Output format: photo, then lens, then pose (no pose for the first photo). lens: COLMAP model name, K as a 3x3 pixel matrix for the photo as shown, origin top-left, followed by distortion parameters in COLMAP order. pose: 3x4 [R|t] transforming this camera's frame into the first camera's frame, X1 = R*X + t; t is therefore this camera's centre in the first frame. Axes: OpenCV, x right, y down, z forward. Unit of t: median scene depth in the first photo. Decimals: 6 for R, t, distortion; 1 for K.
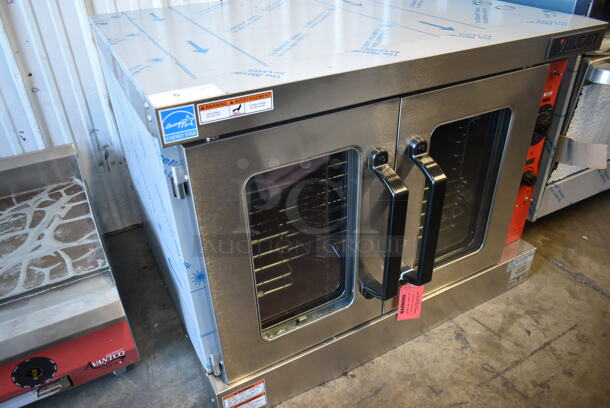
lens RADIAL K [[466.8, 0, 318.8], [0, 466.8, 202.5], [0, 0, 1]] dist [-0.021366, 0.010816]
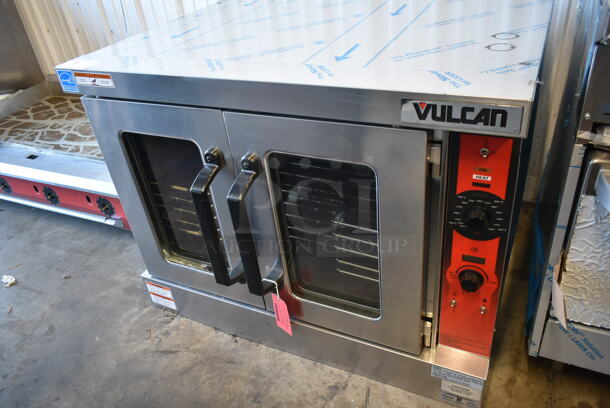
lens RADIAL K [[466.8, 0, 324.2], [0, 466.8, 203.5], [0, 0, 1]] dist [-0.021366, 0.010816]
pose [[0.583556, 0.406508, -0.703003, 0.879980], [-0.372211, 0.903293, 0.213355, -0.261981], [0.721749, 0.137161, 0.678429, 0.338830]]
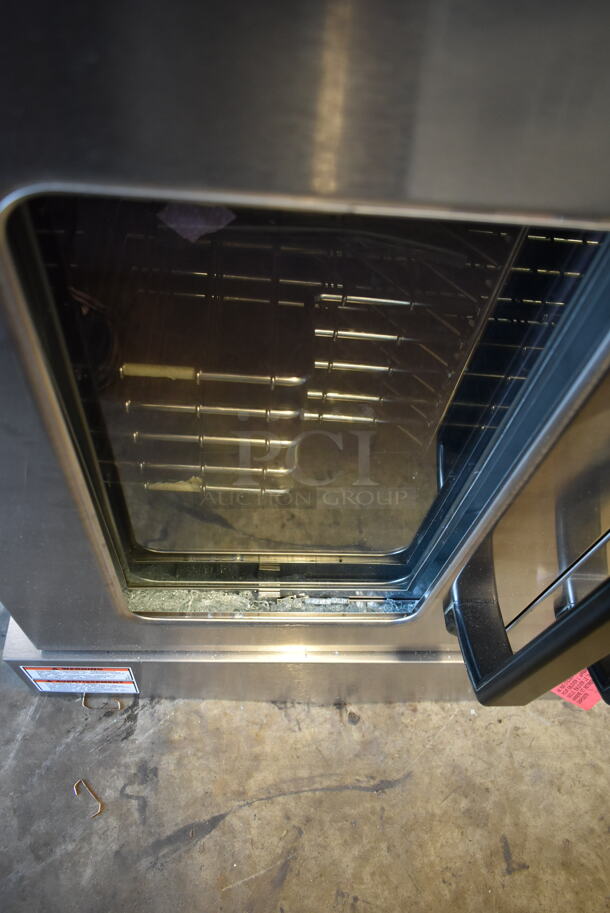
lens RADIAL K [[698.7, 0, 311.6], [0, 698.7, 457.5], [0, 0, 1]] dist [-0.021366, 0.010816]
pose [[0.875662, 0.455256, -0.161116, 0.033941], [-0.351772, 0.829881, 0.433074, -0.090050], [0.330867, -0.322550, 0.886842, 0.505850]]
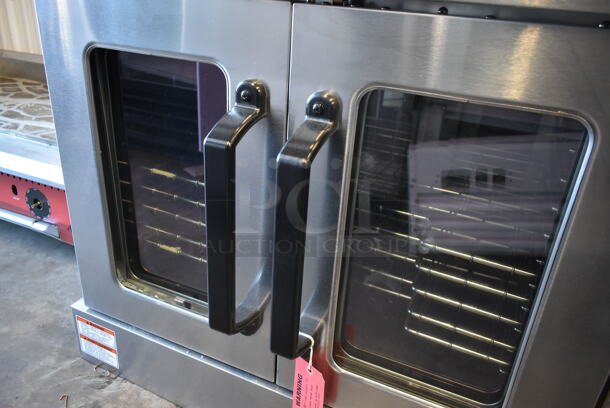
lens RADIAL K [[466.8, 0, 318.2], [0, 466.8, 207.2], [0, 0, 1]] dist [-0.021366, 0.010816]
pose [[0.596283, 0.378165, -0.708123, 0.544676], [-0.501521, 0.864255, 0.039235, -0.027963], [0.626836, 0.331743, 0.704998, 0.505773]]
